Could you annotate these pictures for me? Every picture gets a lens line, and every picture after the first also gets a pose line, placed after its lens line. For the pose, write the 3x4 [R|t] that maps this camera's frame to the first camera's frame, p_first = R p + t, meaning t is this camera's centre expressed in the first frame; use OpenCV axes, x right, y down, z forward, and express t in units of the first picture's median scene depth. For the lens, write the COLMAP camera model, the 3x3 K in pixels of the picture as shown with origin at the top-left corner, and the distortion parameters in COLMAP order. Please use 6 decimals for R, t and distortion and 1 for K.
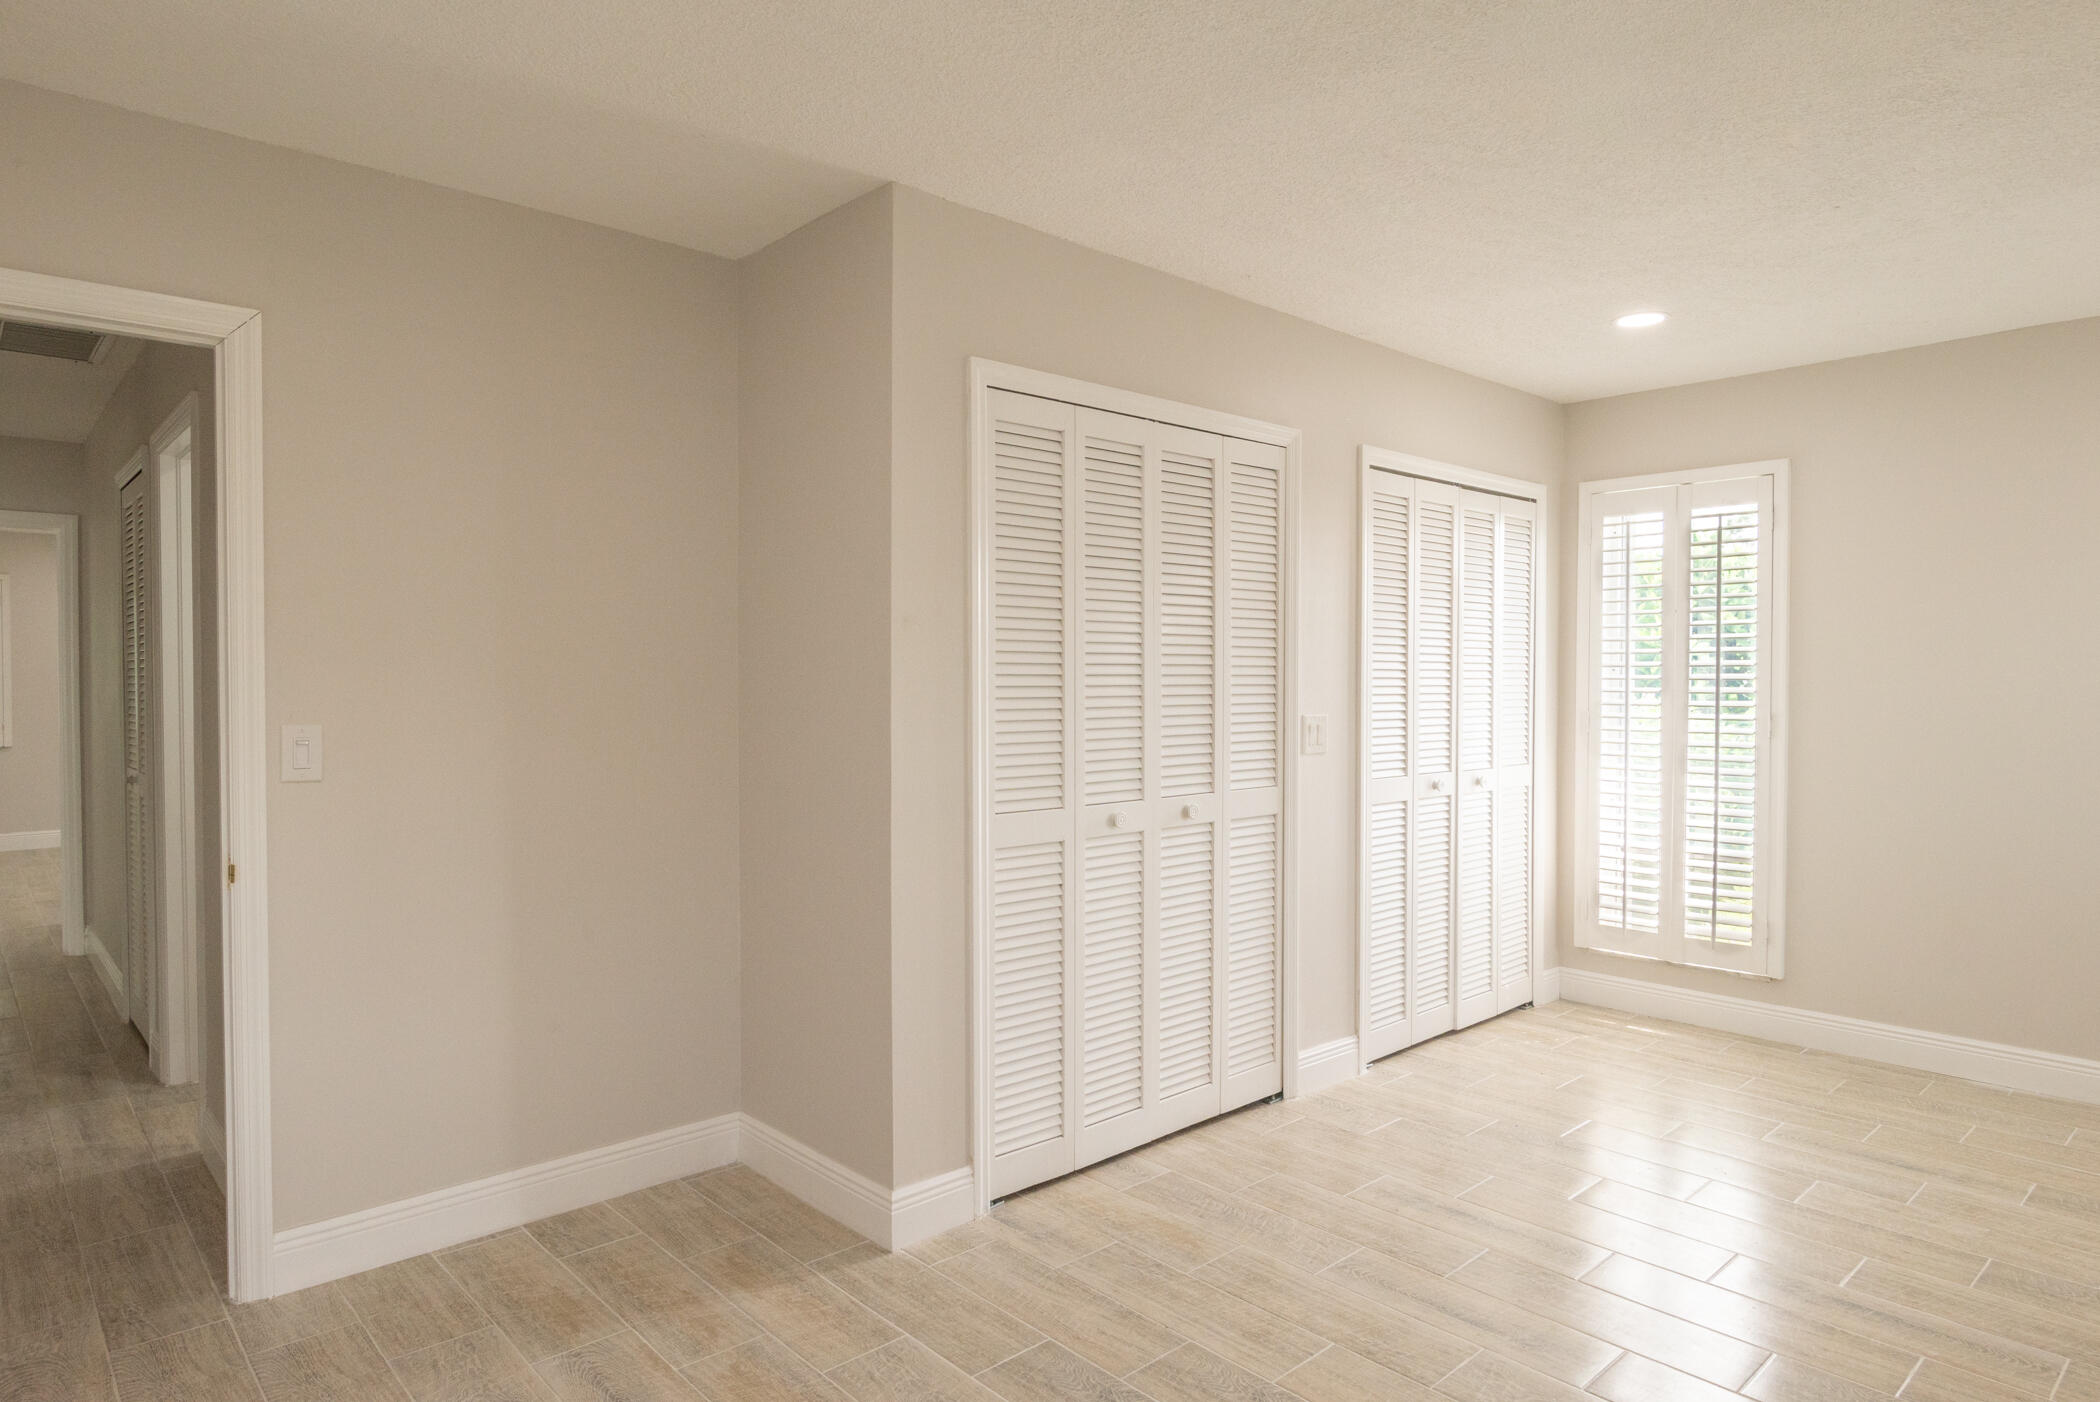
lens RADIAL K [[1246.1, 0, 1050.0], [0, 1246.1, 701.0], [0, 0, 1]] dist [-0.001120, -0.000048]
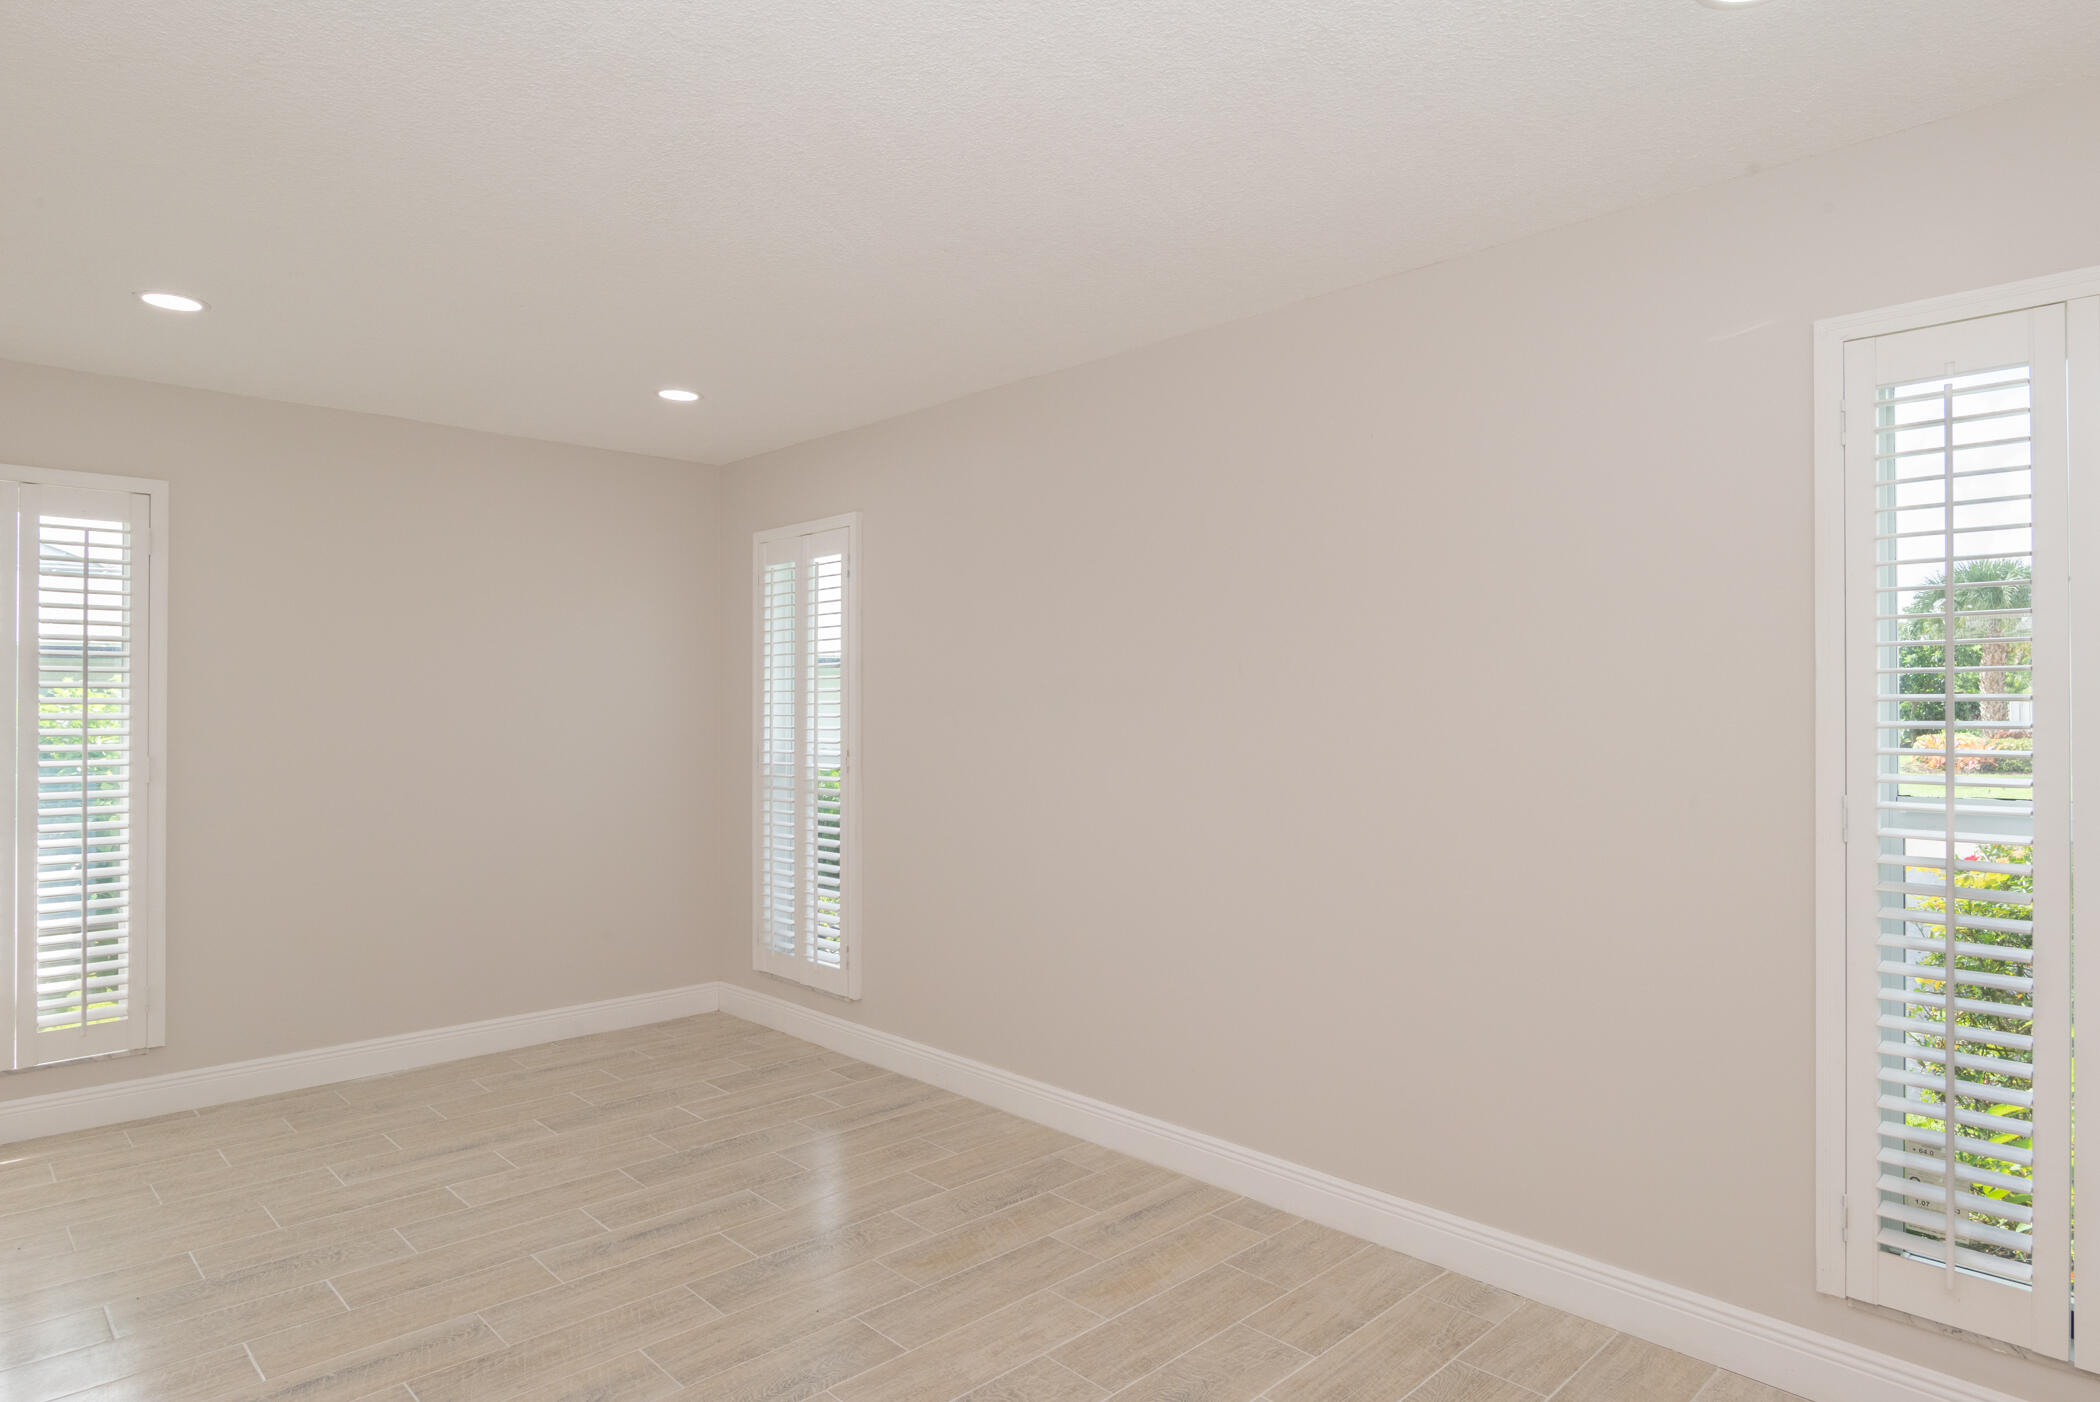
lens RADIAL K [[1204.2, 0, 1062.7], [0, 1204.2, 703.3], [0, 0, 1]] dist [-0.011779, -0.001967]
pose [[-0.033561, 0.004902, 0.999425, -0.429745], [0.023318, 0.999720, -0.004120, -0.013171], [-0.999165, 0.023166, -0.033666, 0.495392]]
